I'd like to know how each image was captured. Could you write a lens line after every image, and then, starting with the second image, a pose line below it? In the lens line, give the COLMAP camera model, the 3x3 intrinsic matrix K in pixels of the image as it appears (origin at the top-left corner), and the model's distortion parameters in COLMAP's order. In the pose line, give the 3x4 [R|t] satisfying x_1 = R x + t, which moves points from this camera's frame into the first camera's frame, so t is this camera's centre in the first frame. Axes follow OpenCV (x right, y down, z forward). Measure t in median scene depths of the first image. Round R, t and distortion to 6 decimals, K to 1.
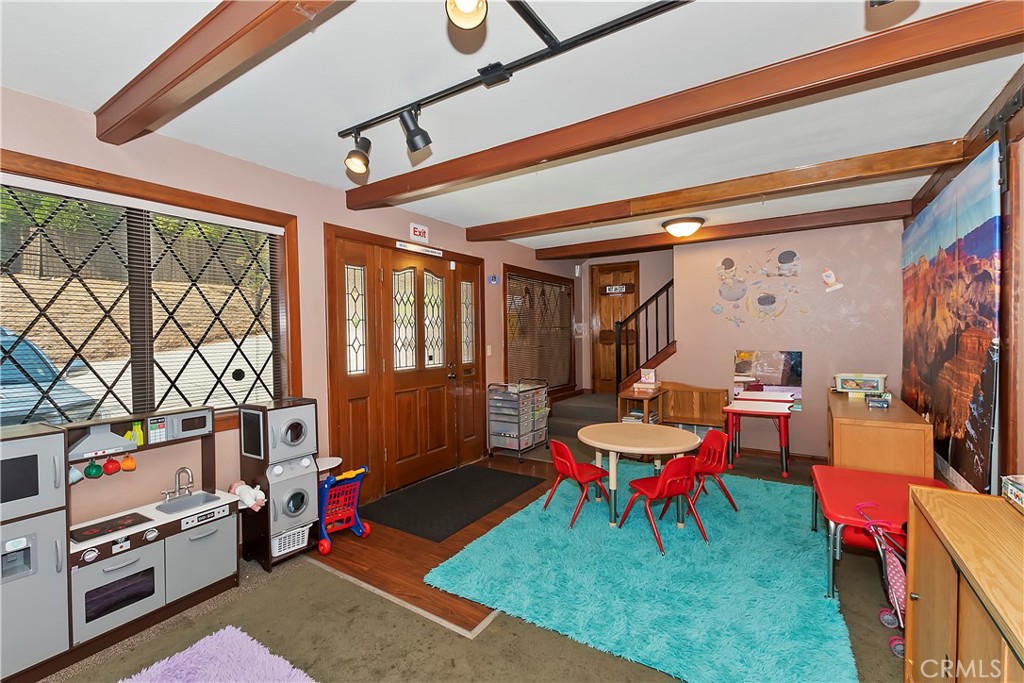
lens RADIAL K [[449.2, 0, 512.0], [0, 449.2, 341.5], [0, 0, 1]] dist [0.001411, 0.000052]
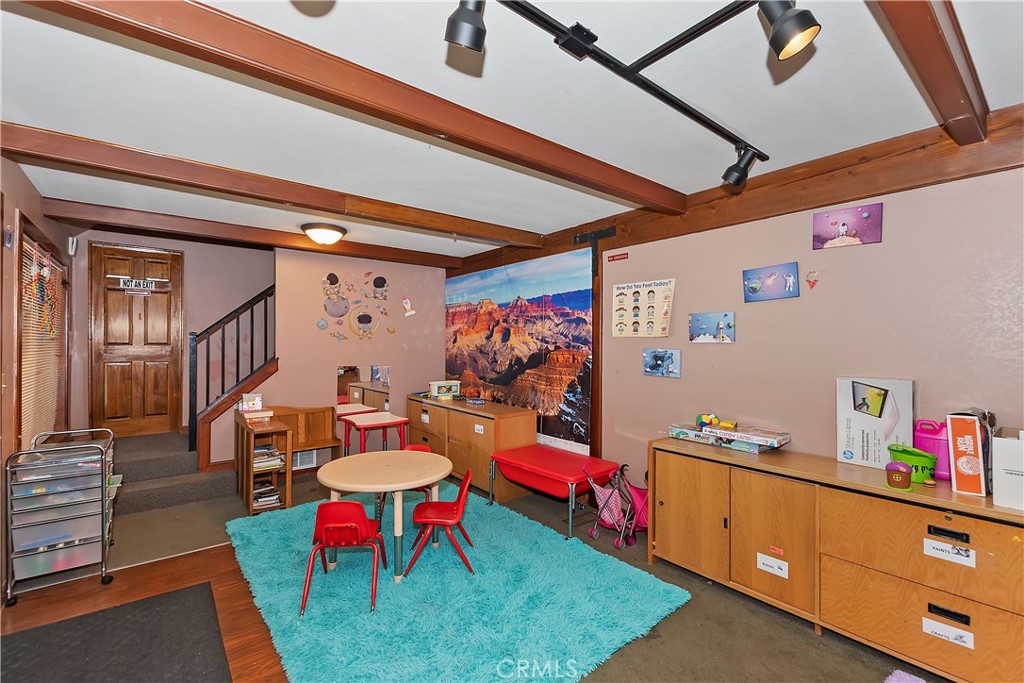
lens RADIAL K [[437.6, 0, 512.0], [0, 437.6, 341.5], [0, 0, 1]] dist [-0.022722, -0.000147]
pose [[0.311931, 0.017882, 0.949936, -0.405015], [0.007883, 0.999740, -0.021408, -0.016679], [-0.950072, 0.014167, 0.311709, 0.436464]]
